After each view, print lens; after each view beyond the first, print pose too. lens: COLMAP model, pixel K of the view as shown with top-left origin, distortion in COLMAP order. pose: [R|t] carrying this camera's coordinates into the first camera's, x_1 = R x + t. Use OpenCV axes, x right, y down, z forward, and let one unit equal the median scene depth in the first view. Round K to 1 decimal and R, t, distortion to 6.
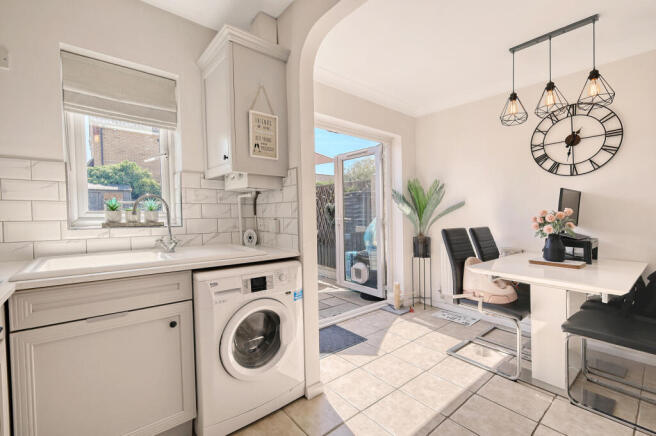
lens RADIAL K [[283.9, 0, 328.1], [0, 283.9, 223.2], [0, 0, 1]] dist [0.001584, -0.000113]
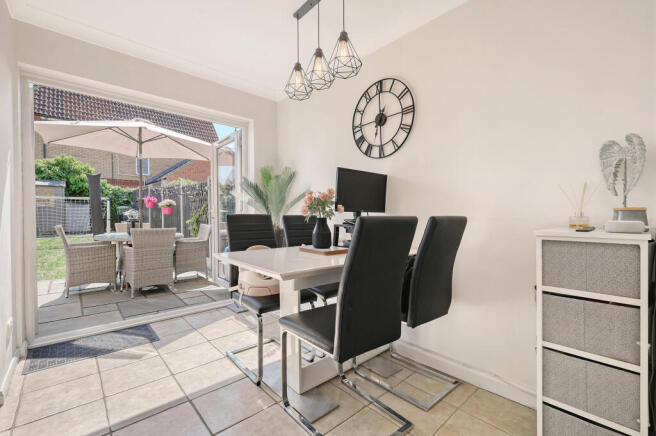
lens RADIAL K [[283.9, 0, 338.4], [0, 283.9, 223.8], [0, 0, 1]] dist [0.001584, -0.000113]
pose [[0.998773, 0.004240, 0.049346, 0.664152], [-0.003849, 0.999960, -0.008017, 0.053249], [-0.049378, 0.007817, 0.998750, 0.087154]]
